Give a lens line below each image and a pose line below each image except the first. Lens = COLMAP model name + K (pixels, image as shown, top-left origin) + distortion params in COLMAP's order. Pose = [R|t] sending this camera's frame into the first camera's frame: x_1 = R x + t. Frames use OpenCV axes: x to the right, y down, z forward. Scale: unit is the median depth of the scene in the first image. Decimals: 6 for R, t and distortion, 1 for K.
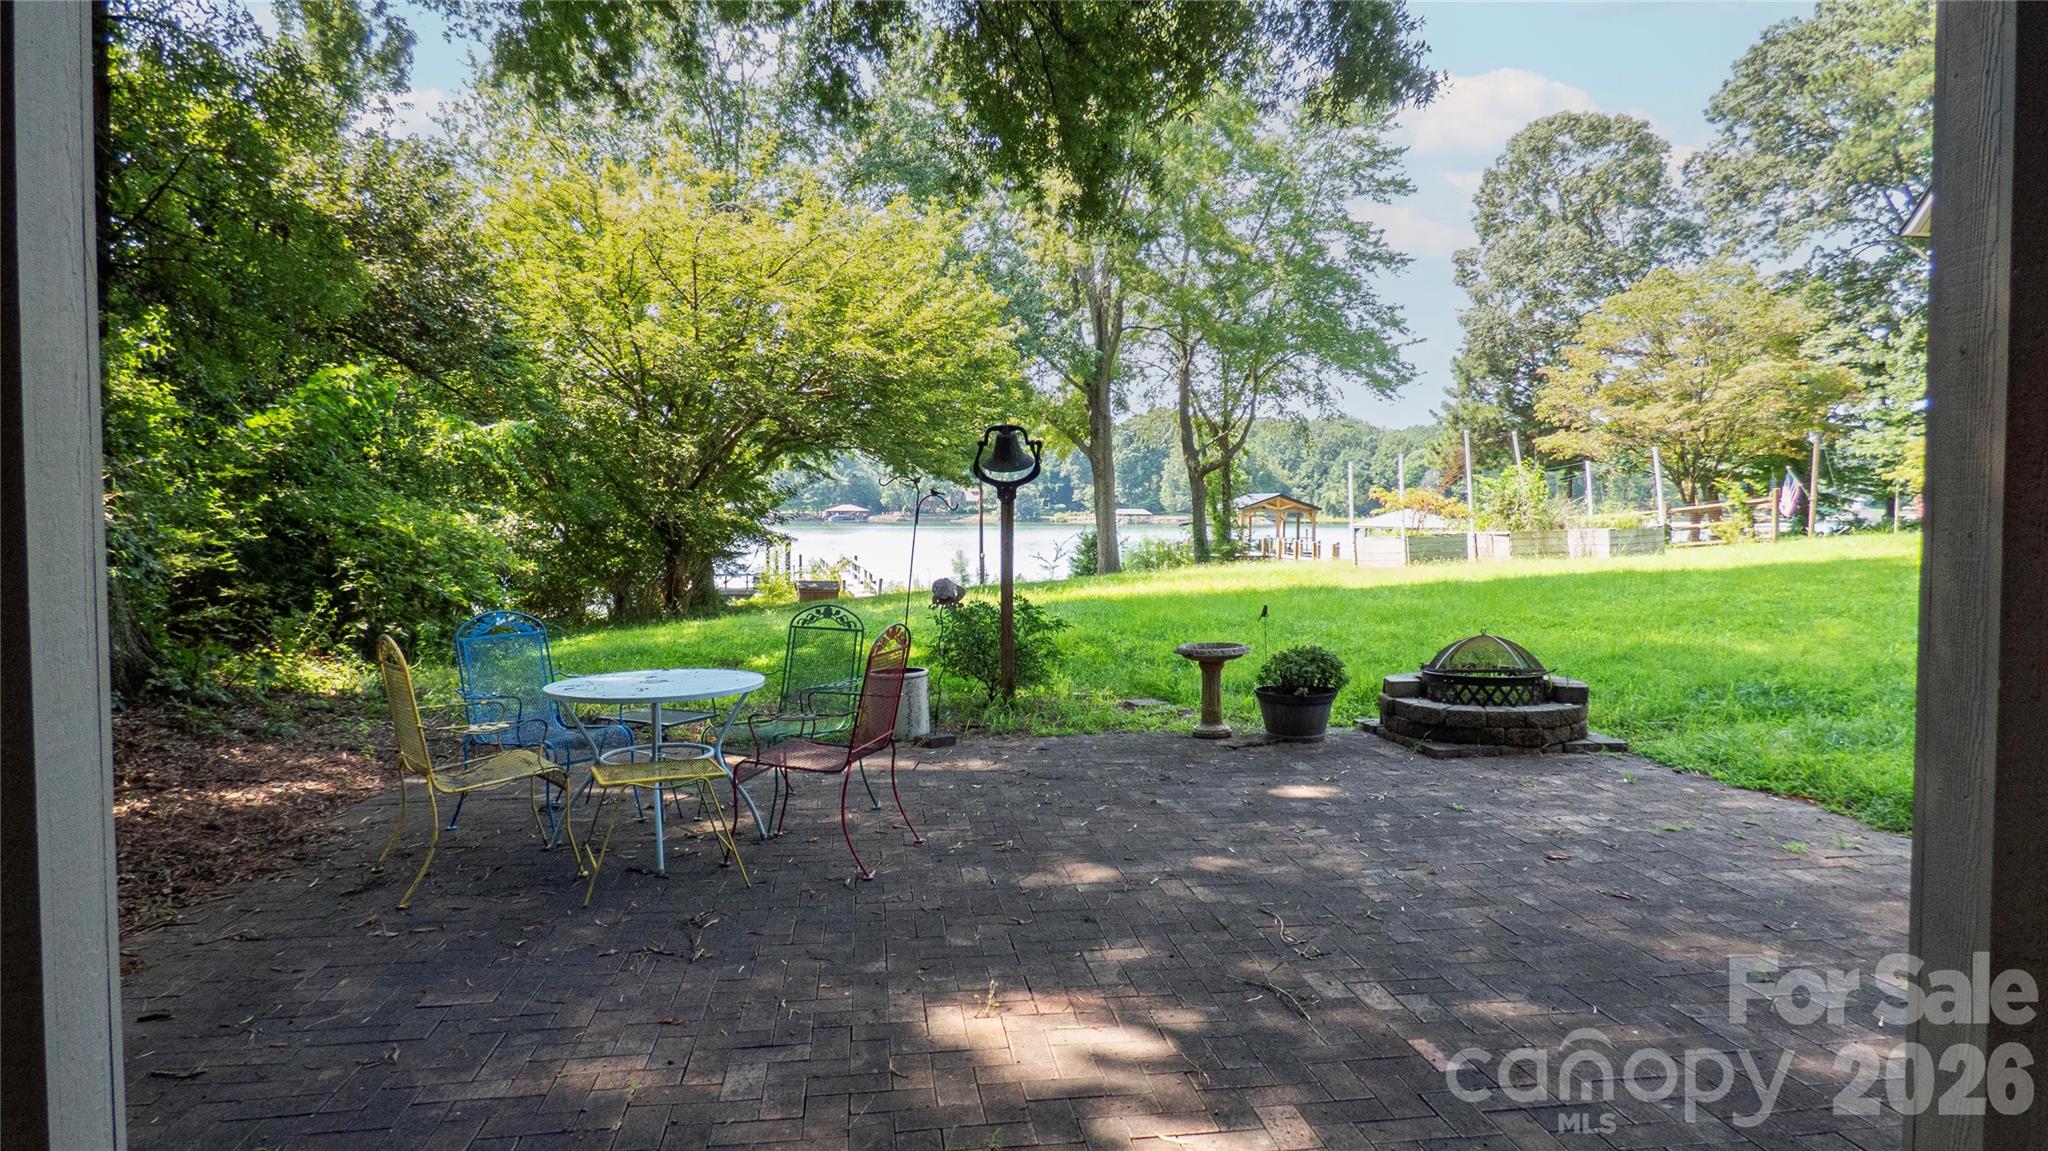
lens RADIAL K [[1224.6, 0, 1020.1], [0, 1224.6, 589.3], [0, 0, 1]] dist [-0.032506, 0.014320]
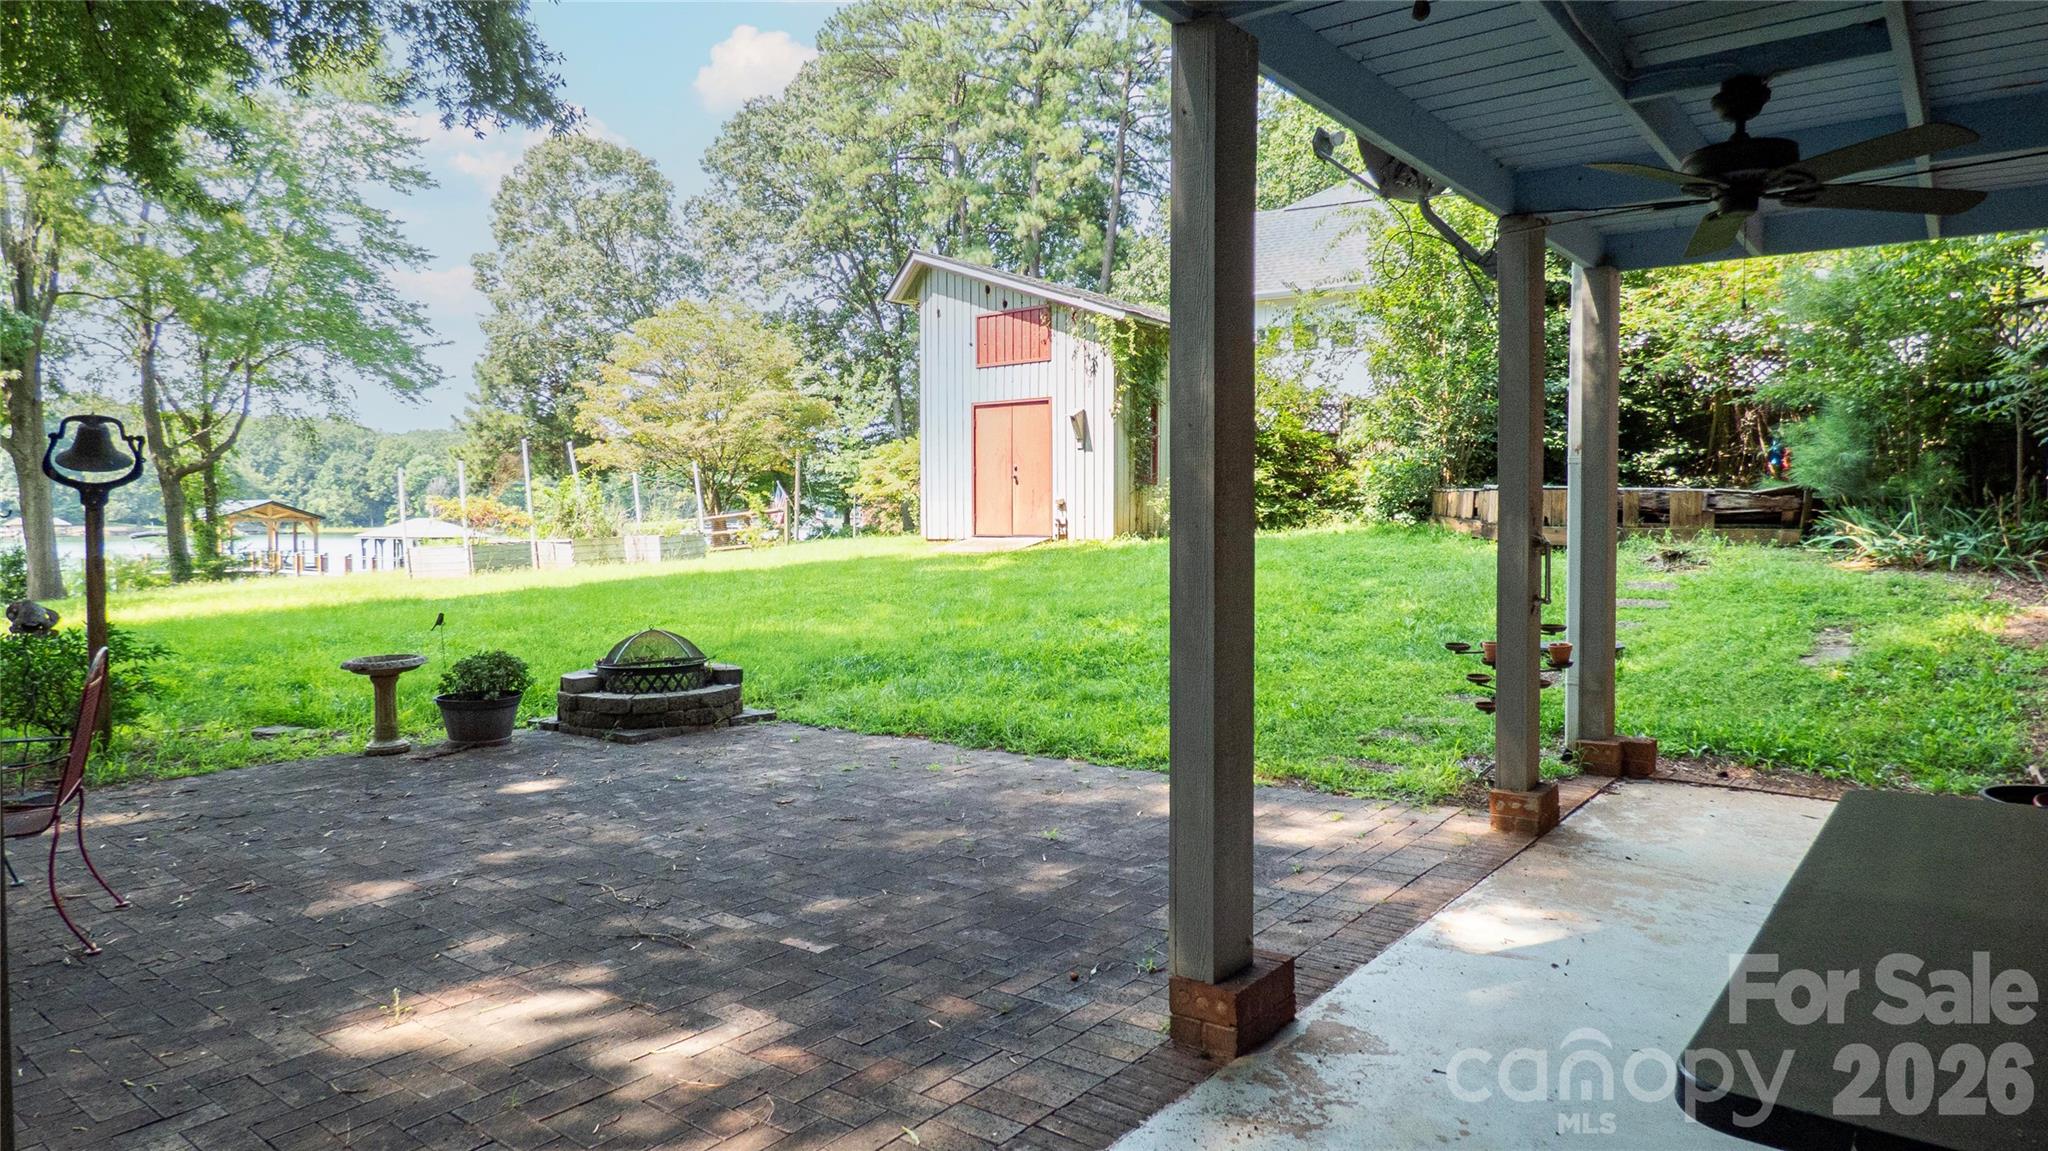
lens RADIAL K [[1224.6, 0, 1034.6], [0, 1224.6, 593.1], [0, 0, 1]] dist [-0.032506, 0.014320]
pose [[0.710097, -0.041015, 0.702908, -0.151268], [0.043915, 0.998938, 0.013924, 0.003782], [-0.702733, 0.020981, 0.711144, -0.033573]]
